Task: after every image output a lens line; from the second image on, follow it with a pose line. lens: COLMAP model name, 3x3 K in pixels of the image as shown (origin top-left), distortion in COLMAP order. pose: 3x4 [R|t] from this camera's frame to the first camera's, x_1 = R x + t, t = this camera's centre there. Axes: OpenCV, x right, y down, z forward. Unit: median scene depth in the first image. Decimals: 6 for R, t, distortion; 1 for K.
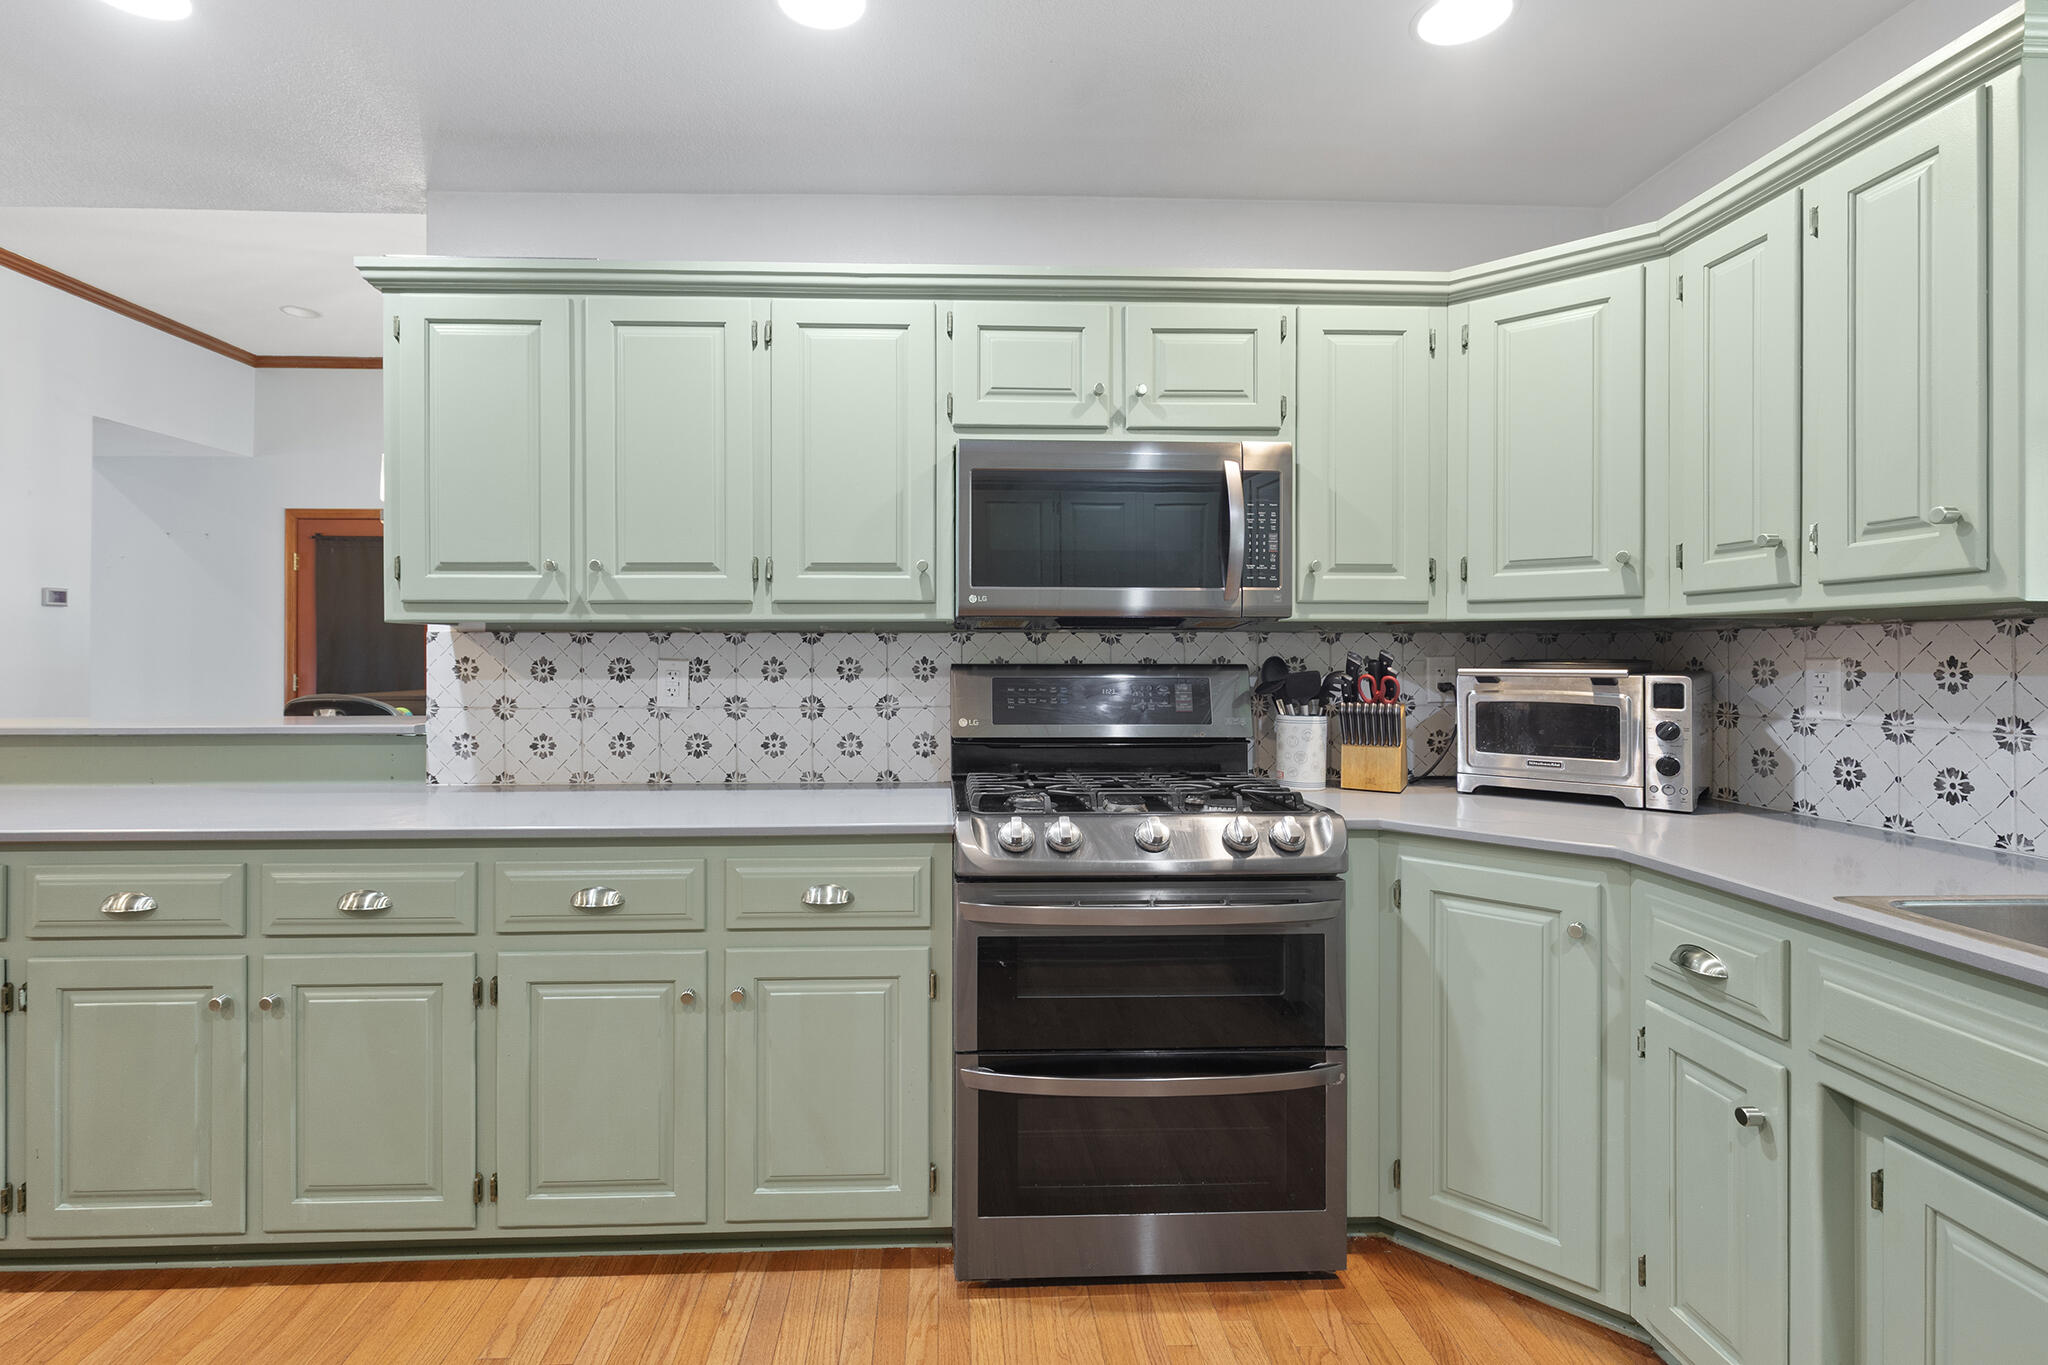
lens RADIAL K [[965.9, 0, 974.8], [0, 965.9, 653.3], [0, 0, 1]] dist [0.006491, -0.002505]
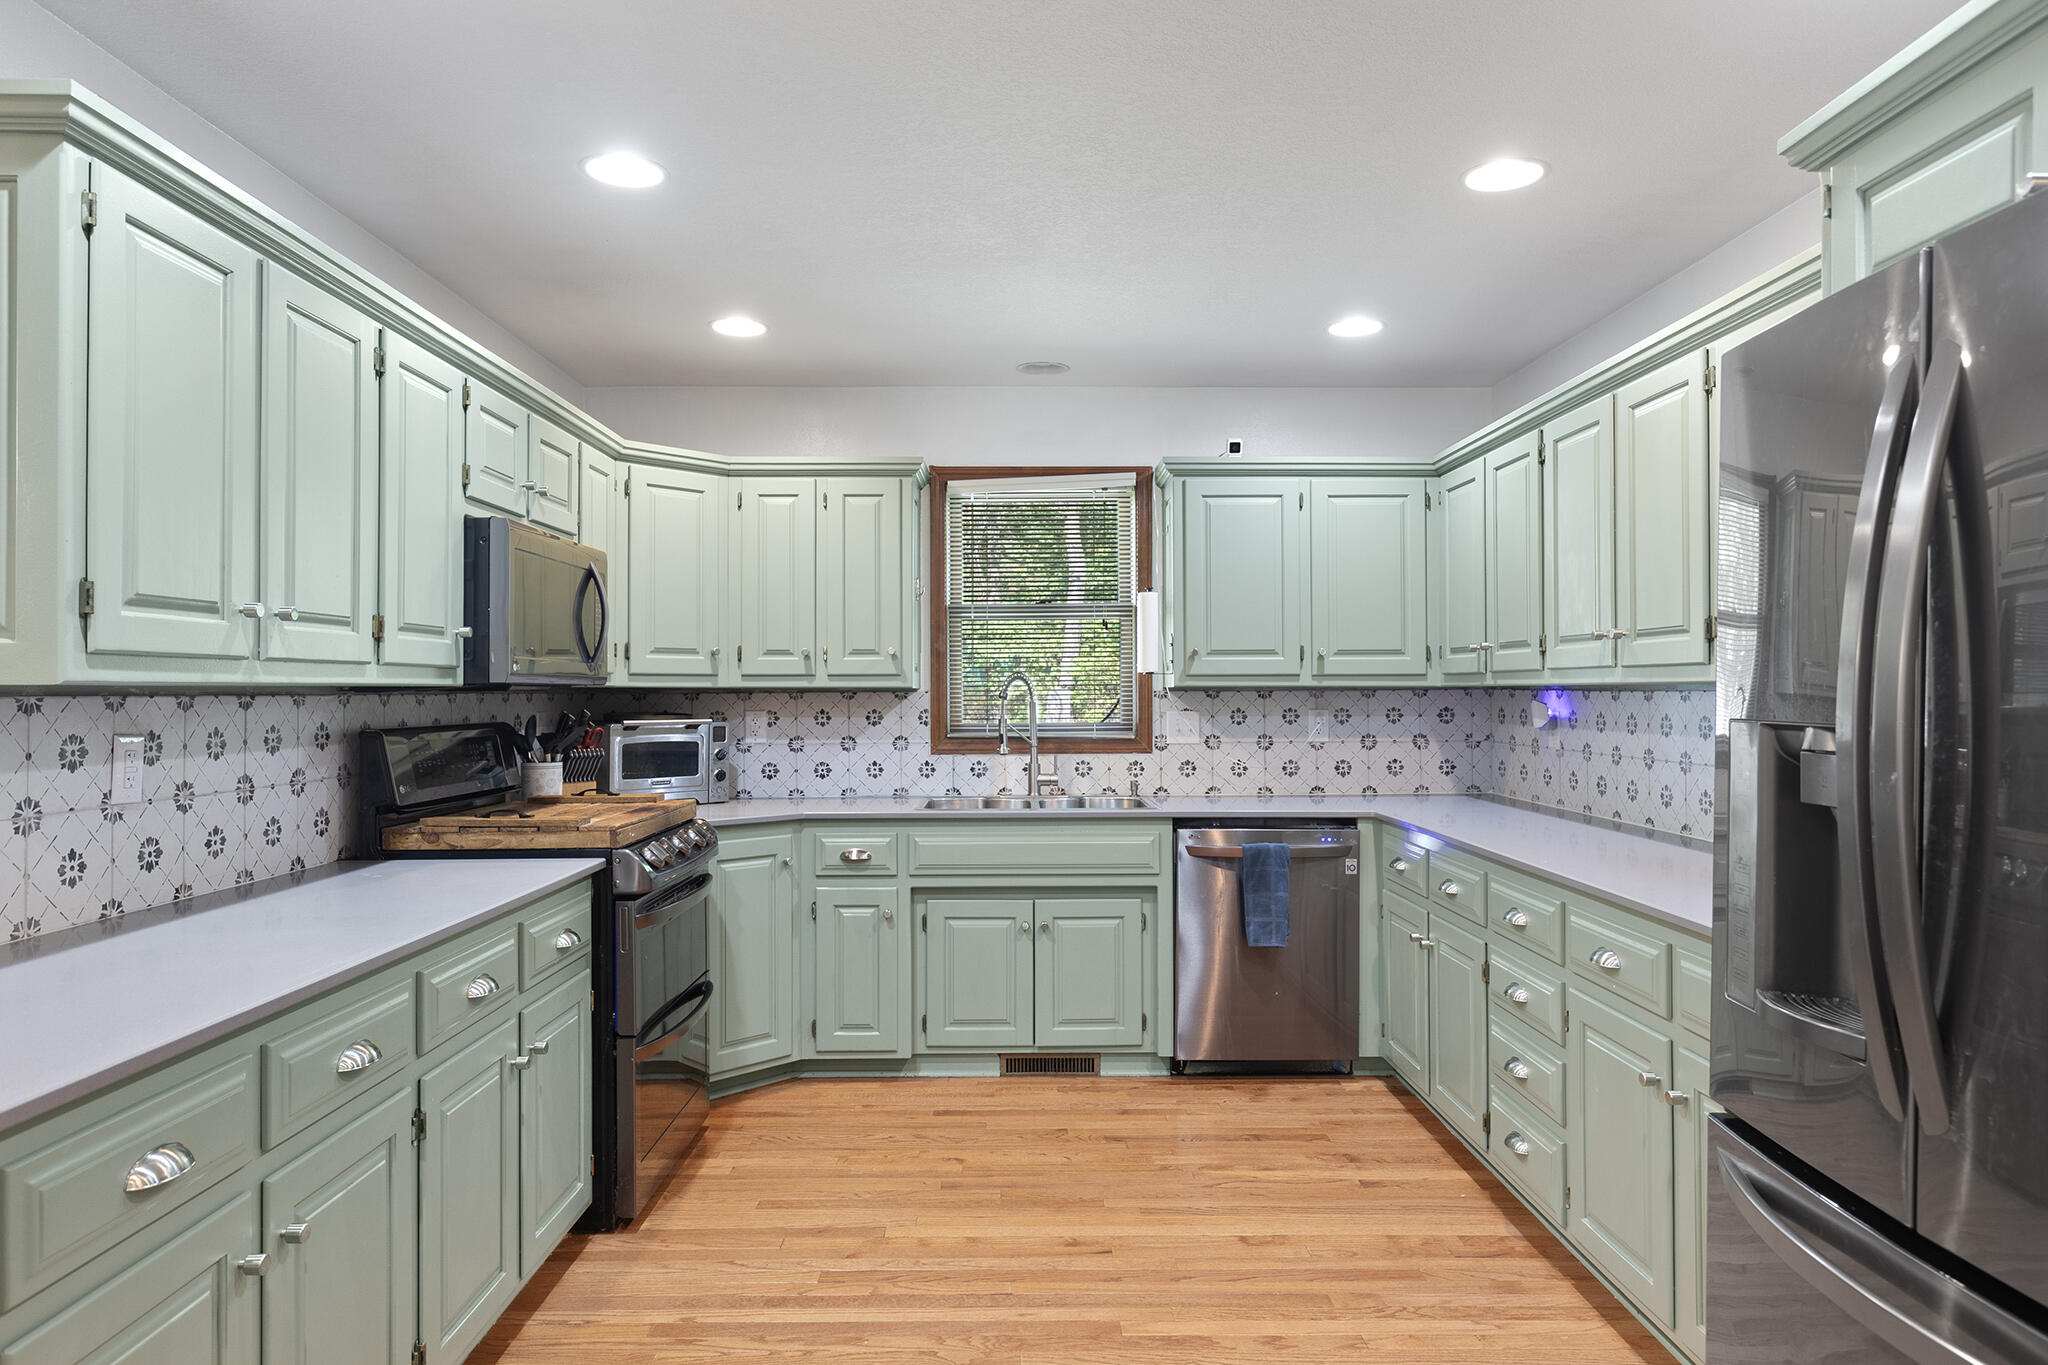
lens RADIAL K [[1287.1, 0, 1024.3], [0, 1287.1, 681.1], [0, 0, 1]] dist [0.005105, -0.003284]
pose [[0.026412, 0.008252, 0.999617, -1.378990], [0.002577, 0.999962, -0.008323, -0.025866], [-0.999648, 0.002796, 0.026390, 0.372940]]
